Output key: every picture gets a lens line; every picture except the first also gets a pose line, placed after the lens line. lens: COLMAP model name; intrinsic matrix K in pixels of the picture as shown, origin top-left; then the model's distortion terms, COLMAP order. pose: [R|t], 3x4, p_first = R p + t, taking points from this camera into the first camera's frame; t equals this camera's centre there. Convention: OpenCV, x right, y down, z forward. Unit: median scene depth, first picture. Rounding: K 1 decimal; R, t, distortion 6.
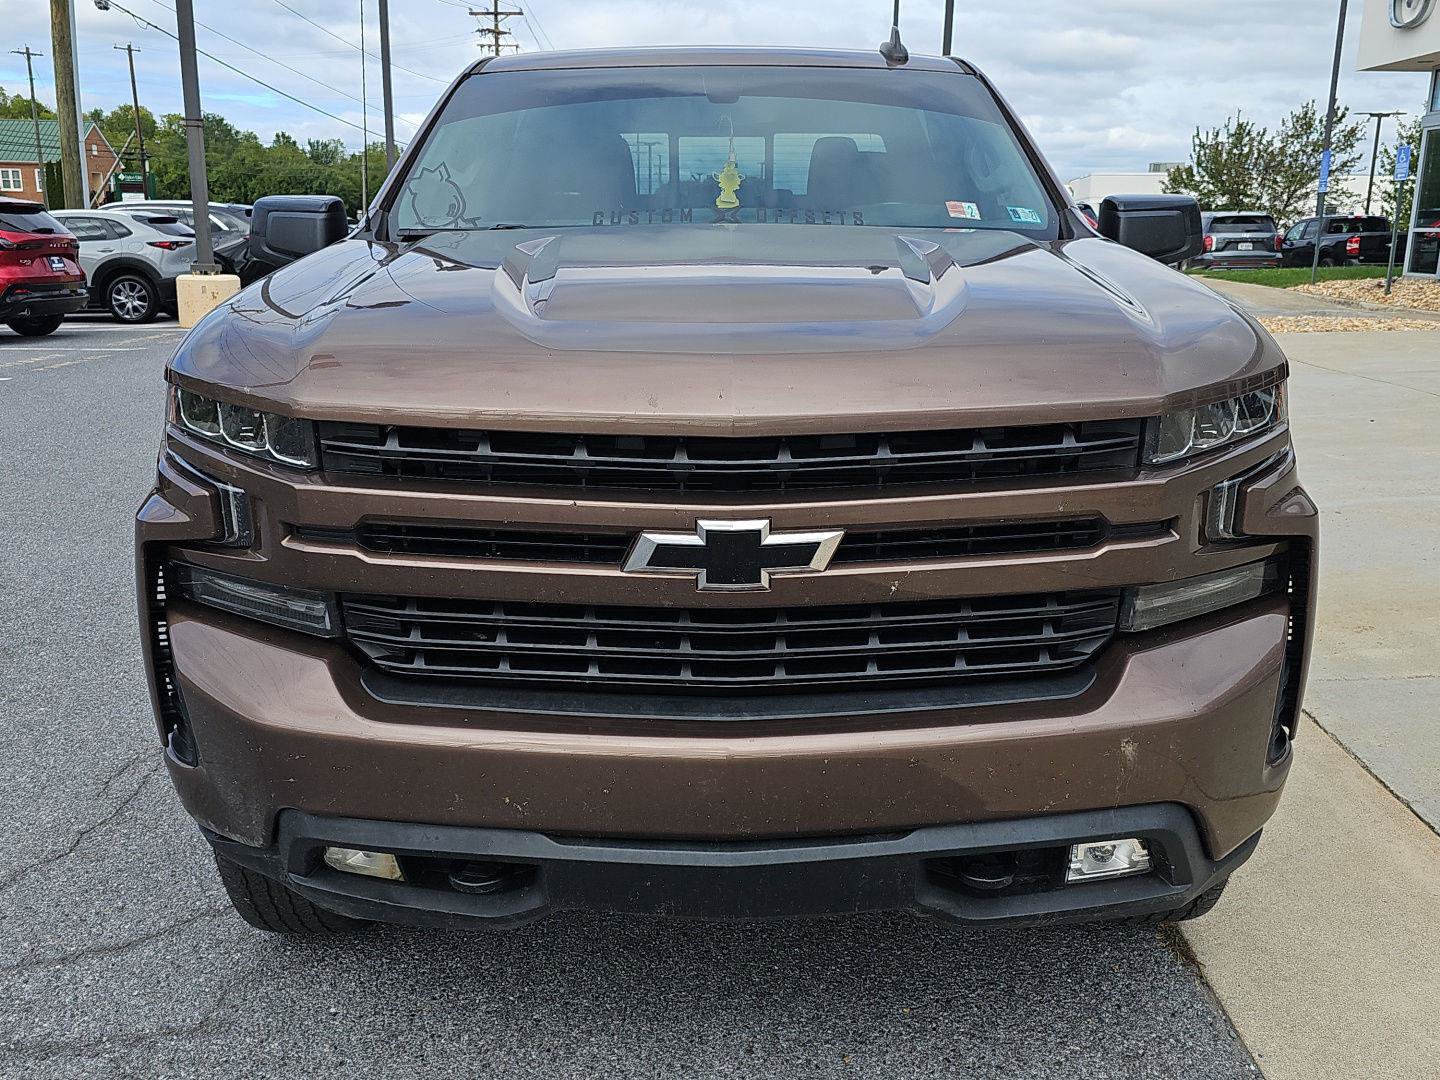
lens RADIAL K [[1367.2, 0, 699.0], [0, 1367.2, 547.0], [0, 0, 1]] dist [0.045741, -0.017078]
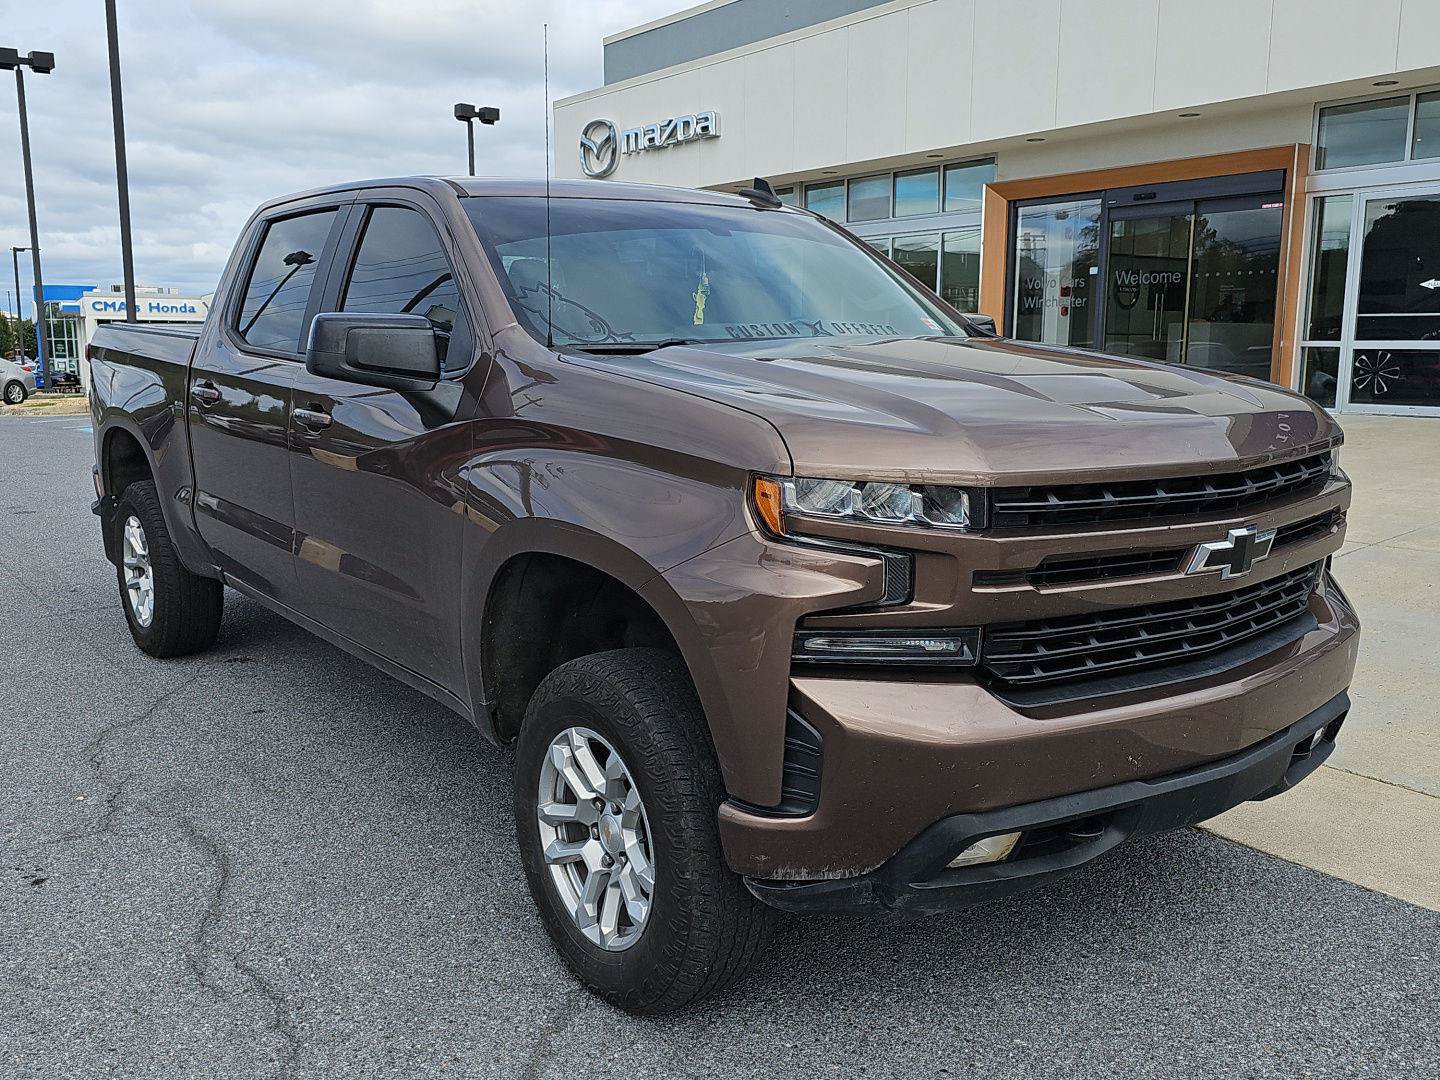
lens RADIAL K [[1445.7, 0, 720.0], [0, 1445.7, 540.0], [0, 0, 1]] dist [0.010908, -0.010548]
pose [[0.771484, -0.095758, 0.629001, -1.244922], [0.153994, 0.987319, -0.038569, -0.030317], [-0.617331, 0.126618, 0.776447, 0.118235]]
